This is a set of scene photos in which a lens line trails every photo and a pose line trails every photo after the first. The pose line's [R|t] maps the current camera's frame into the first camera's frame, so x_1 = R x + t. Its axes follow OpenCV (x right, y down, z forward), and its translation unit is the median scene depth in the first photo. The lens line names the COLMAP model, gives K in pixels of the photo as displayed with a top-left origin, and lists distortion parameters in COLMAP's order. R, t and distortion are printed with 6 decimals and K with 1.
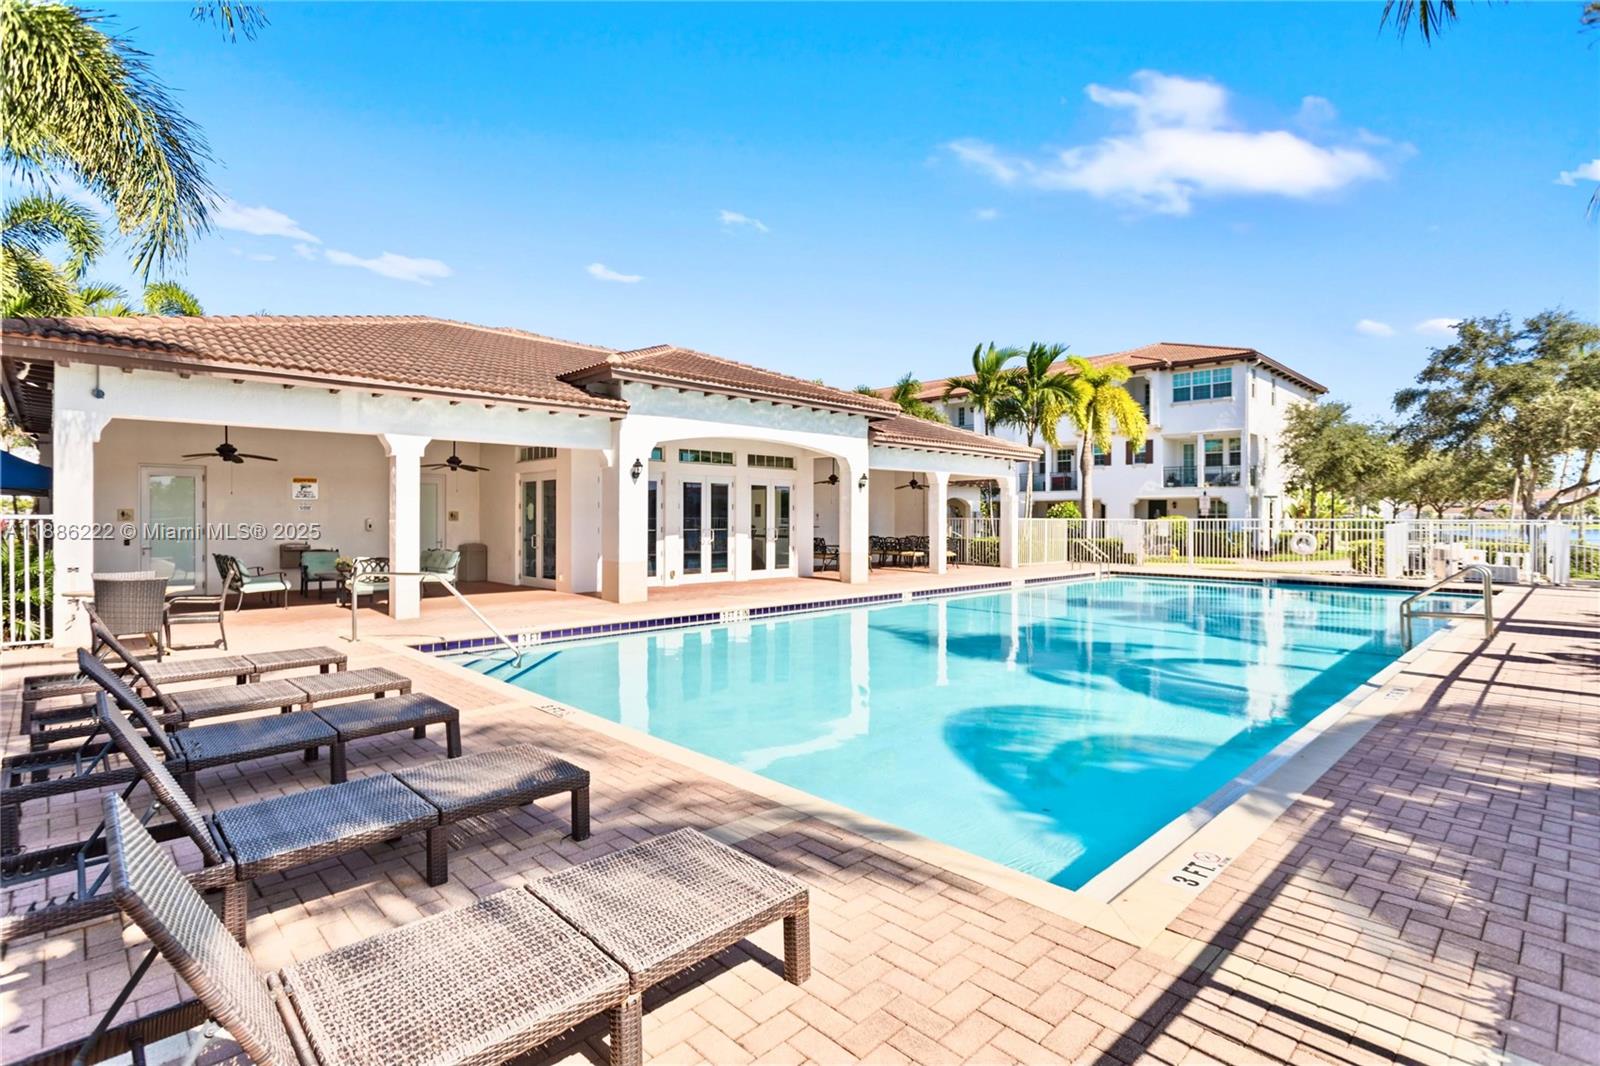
lens RADIAL K [[750.2, 0, 795.1], [0, 750.2, 535.4], [0, 0, 1]] dist [-0.003942, -0.000008]
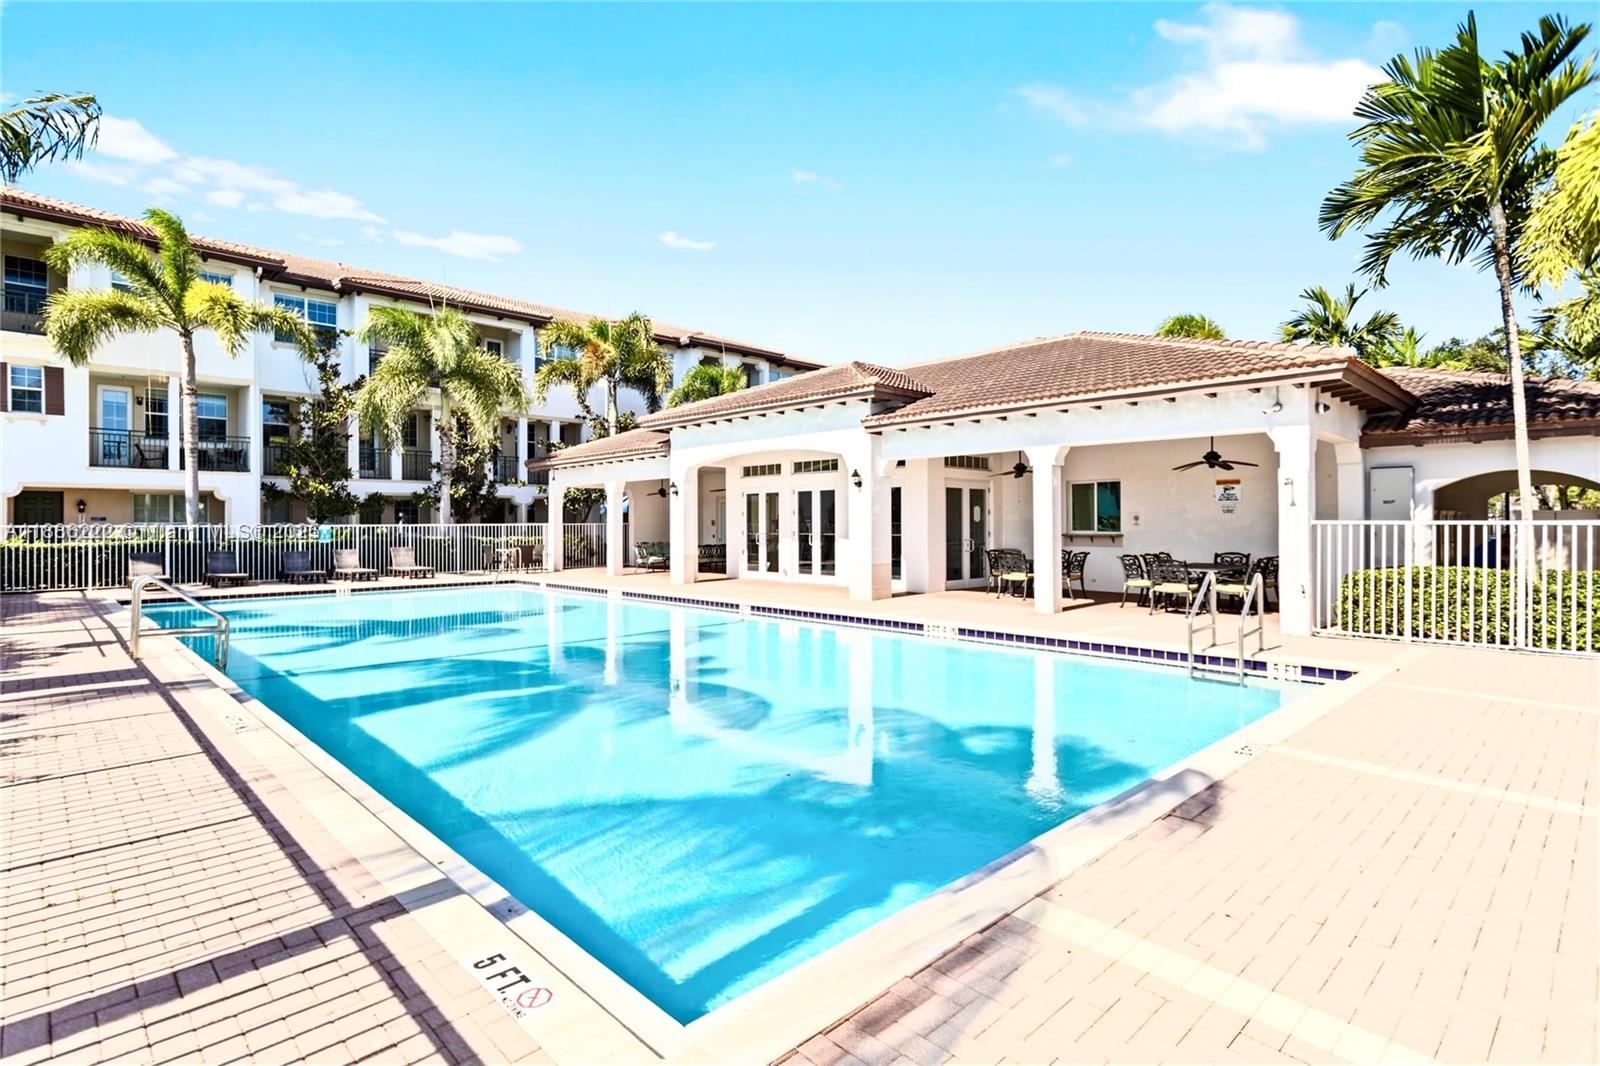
lens RADIAL K [[800.5, 0, 796.0], [0, 800.5, 524.3], [0, 0, 1]] dist [0.004502, 0.000051]
pose [[0.006999, 0.001440, -0.999974, 1.049840], [-0.016654, 0.999860, 0.001324, -0.022627], [0.999837, 0.016644, 0.007022, 0.984928]]
